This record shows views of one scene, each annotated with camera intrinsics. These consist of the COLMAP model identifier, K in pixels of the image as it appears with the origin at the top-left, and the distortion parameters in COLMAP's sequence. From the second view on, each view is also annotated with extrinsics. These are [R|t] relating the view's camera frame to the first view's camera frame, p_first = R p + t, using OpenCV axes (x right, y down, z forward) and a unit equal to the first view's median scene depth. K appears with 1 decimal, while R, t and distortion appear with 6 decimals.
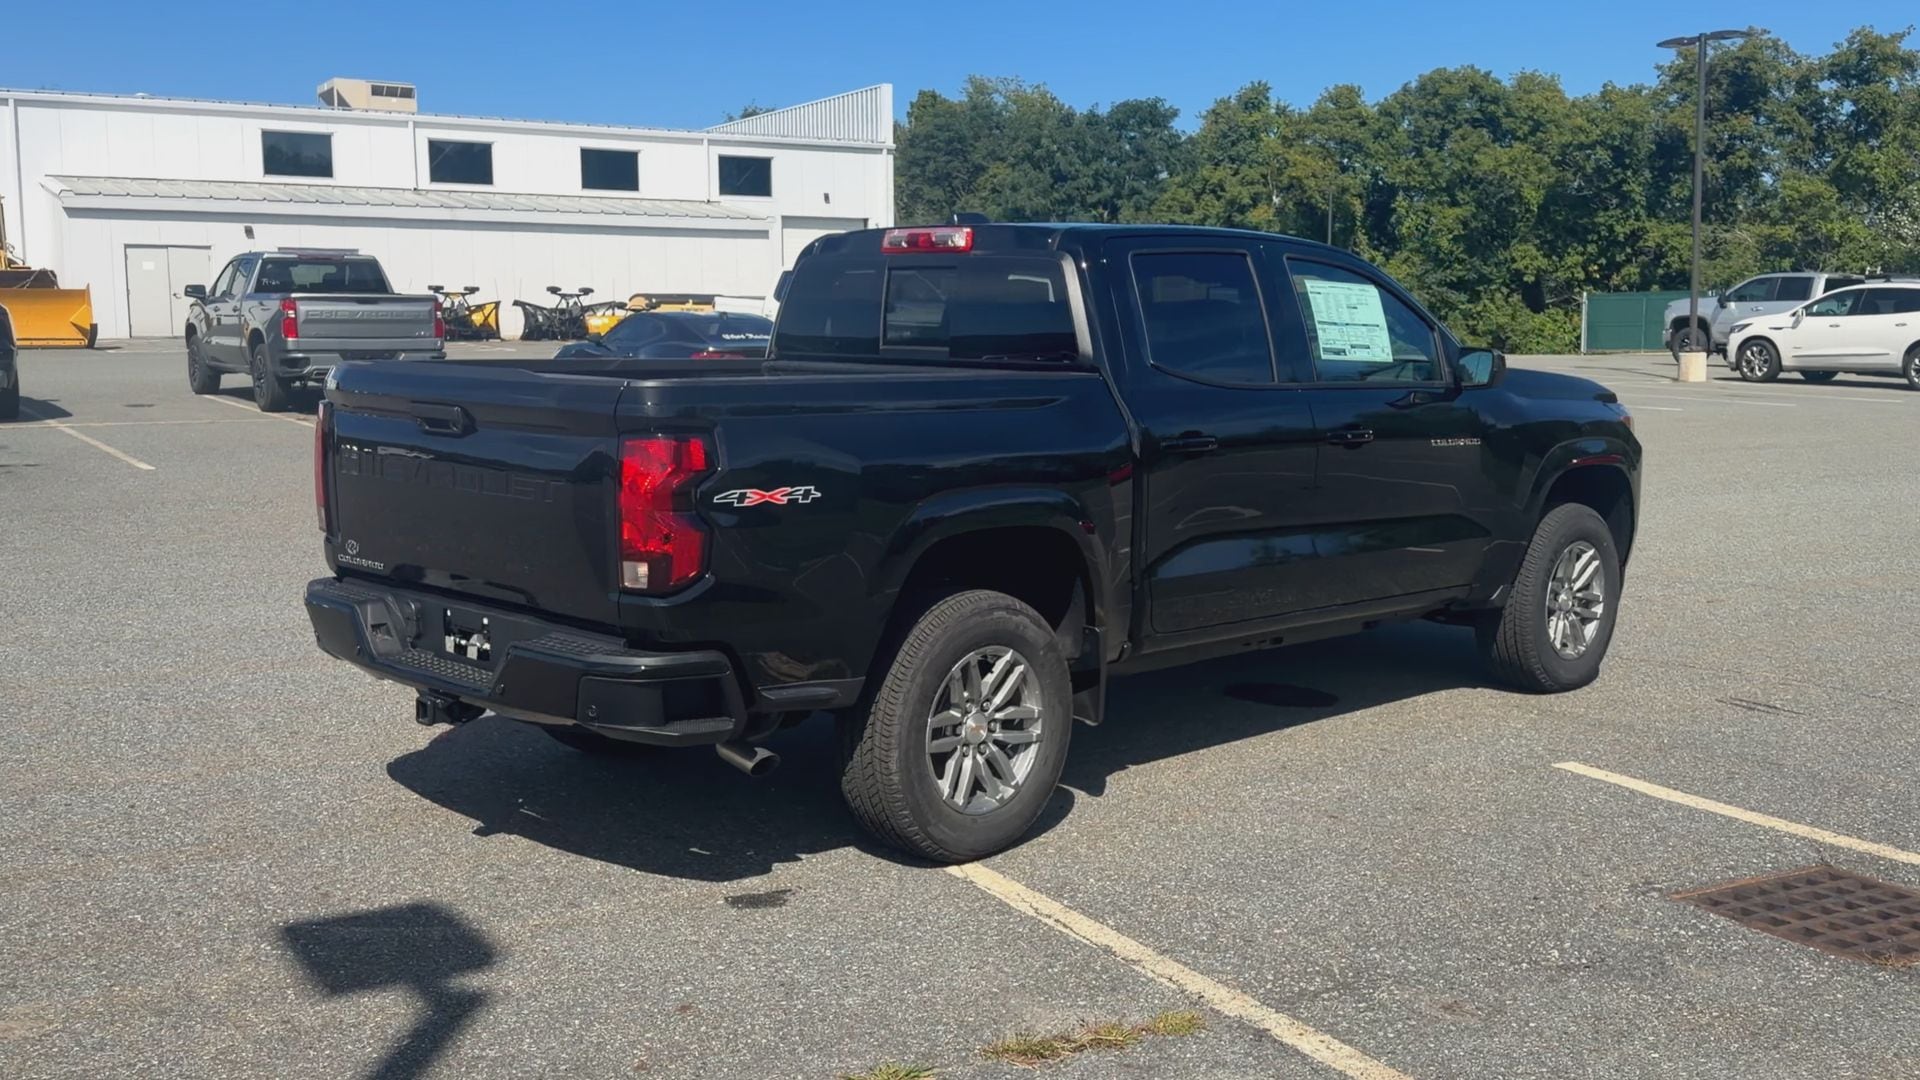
lens RADIAL K [[2110.1, 0, 957.8], [0, 2110.1, 539.0], [0, 0, 1]] dist [0.066044, 0.000000]
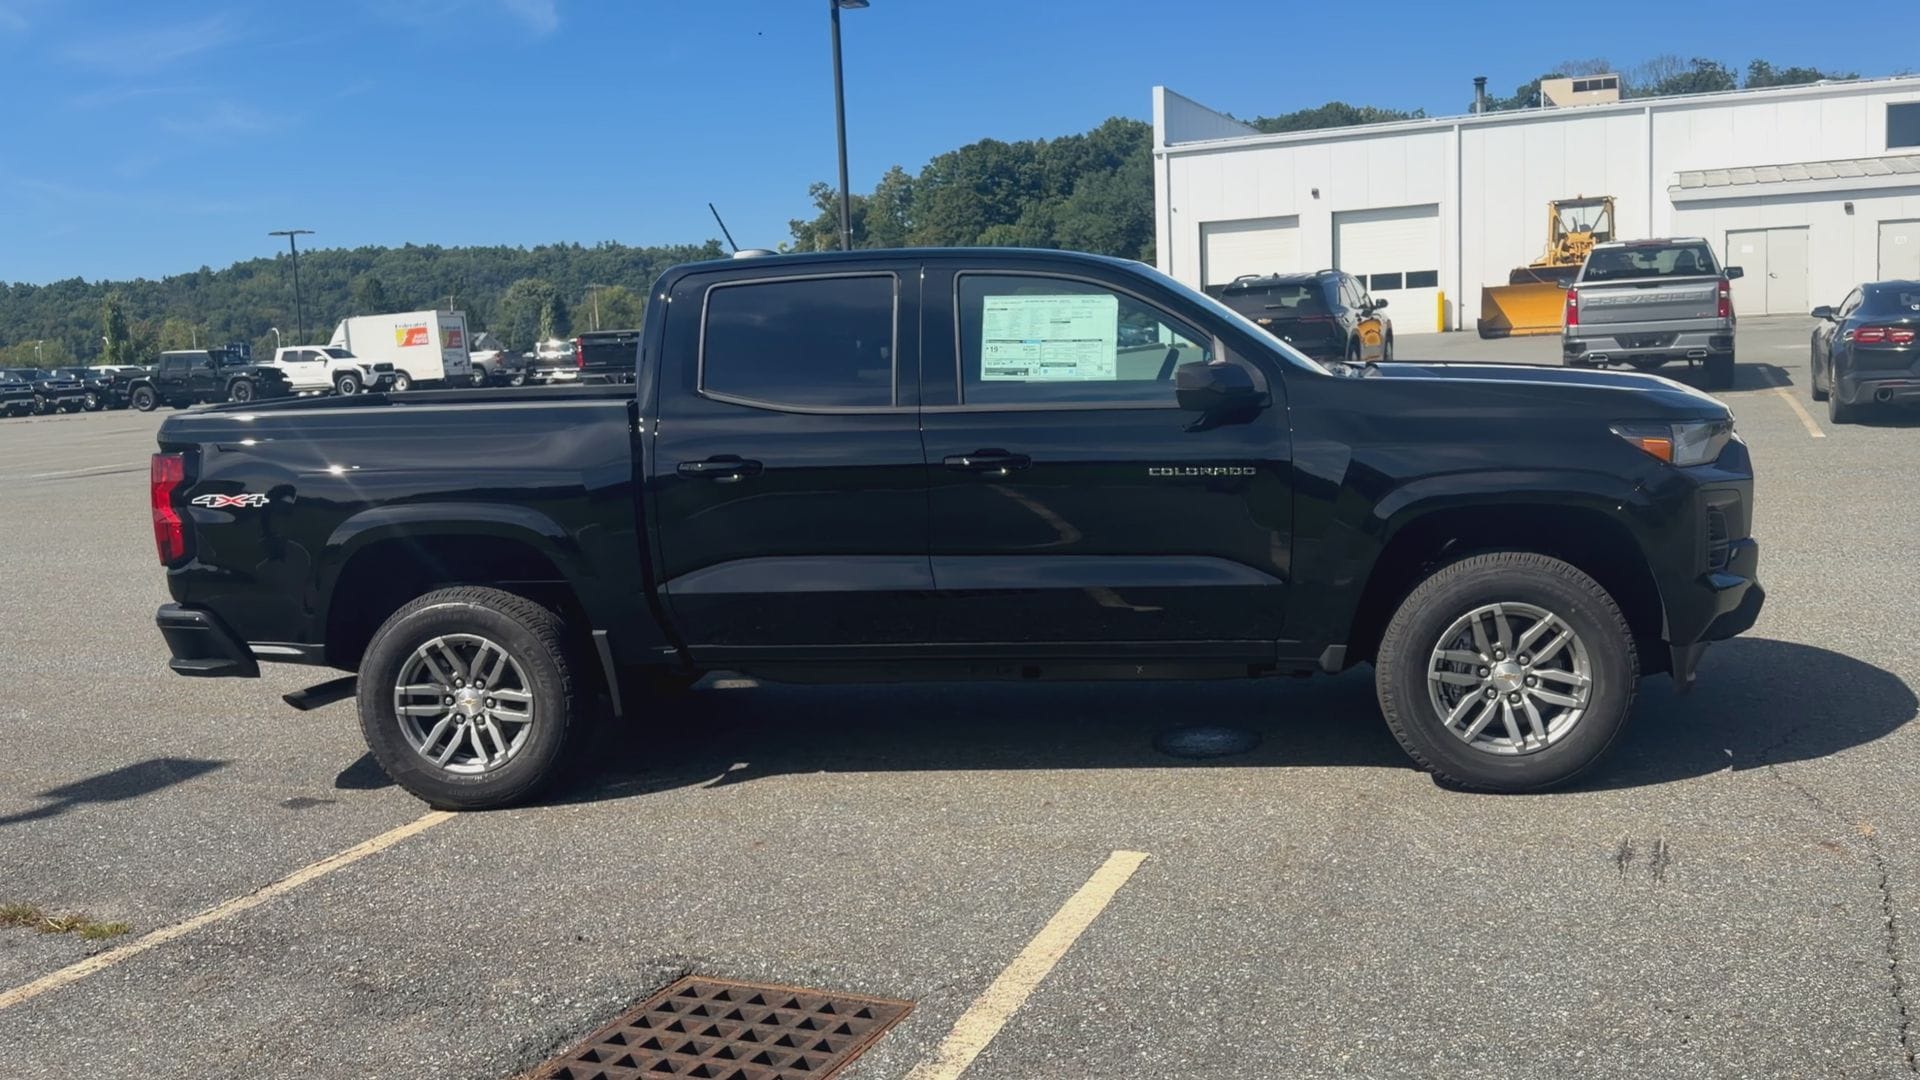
lens RADIAL K [[1968.1, 0, 953.6], [0, 1968.1, 546.0], [0, 0, 1]] dist [0.044641, 0.000000]
pose [[0.552857, 0.065360, -0.830709, 0.919773], [-0.042198, 0.997836, 0.050426, -0.056248], [0.832207, 0.007176, 0.554419, 0.517255]]
